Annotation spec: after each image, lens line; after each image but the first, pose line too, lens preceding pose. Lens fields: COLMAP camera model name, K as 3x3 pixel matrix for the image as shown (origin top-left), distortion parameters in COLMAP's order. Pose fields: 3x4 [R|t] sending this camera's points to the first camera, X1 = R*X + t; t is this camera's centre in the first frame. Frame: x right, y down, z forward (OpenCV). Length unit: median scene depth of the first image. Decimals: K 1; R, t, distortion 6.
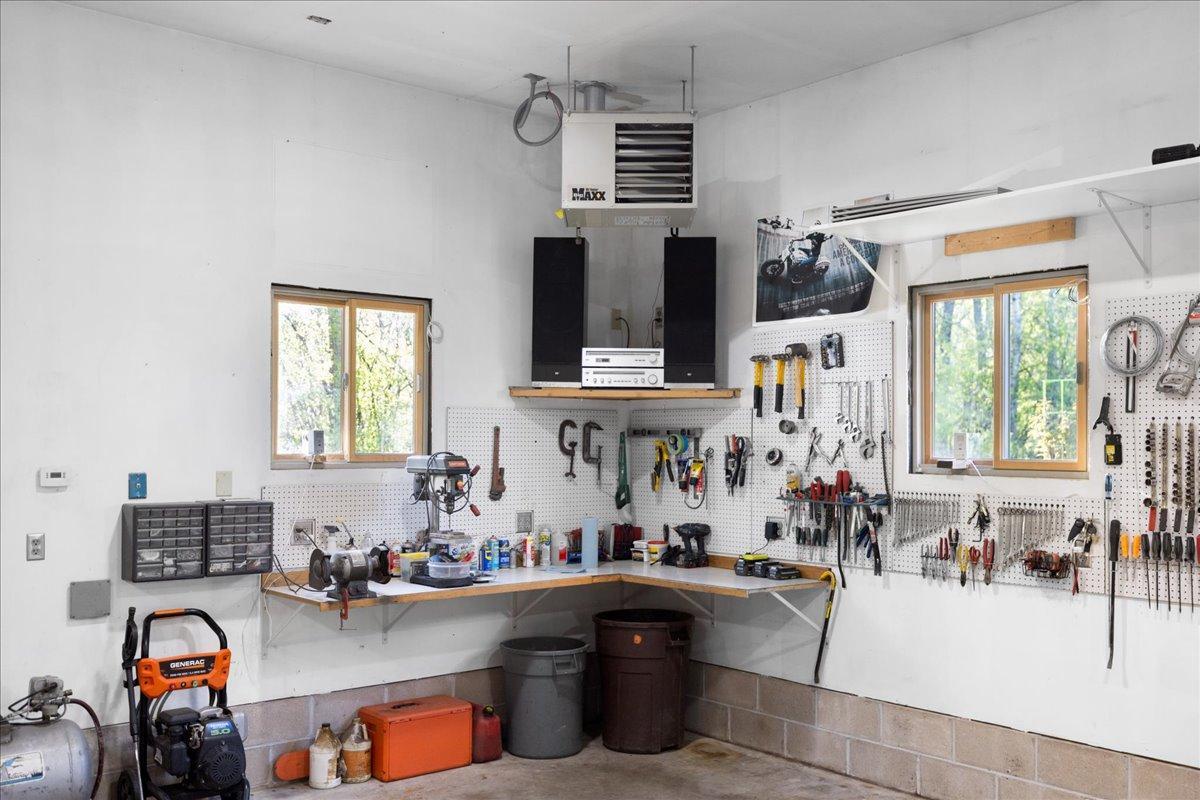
lens RADIAL K [[1113.8, 0, 600.0], [0, 1113.8, 400.0], [0, 0, 1]] dist [-0.000946, 0.000086]
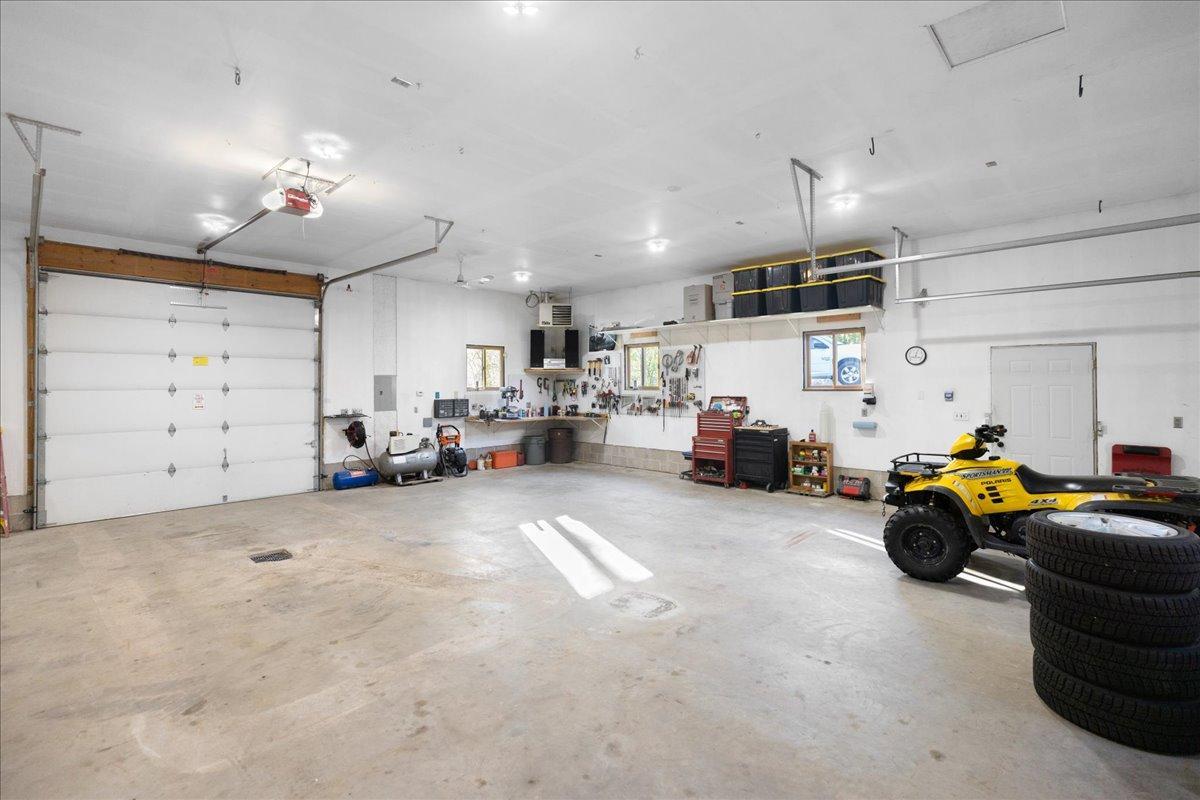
lens RADIAL K [[547.3, 0, 599.4], [0, 547.3, 385.8], [0, 0, 1]] dist [0.000677, 0.000064]
pose [[0.994040, -0.012166, 0.108339, -0.032685], [0.007939, 0.999193, 0.039364, -0.028346], [-0.108730, -0.038269, 0.993334, -0.944320]]
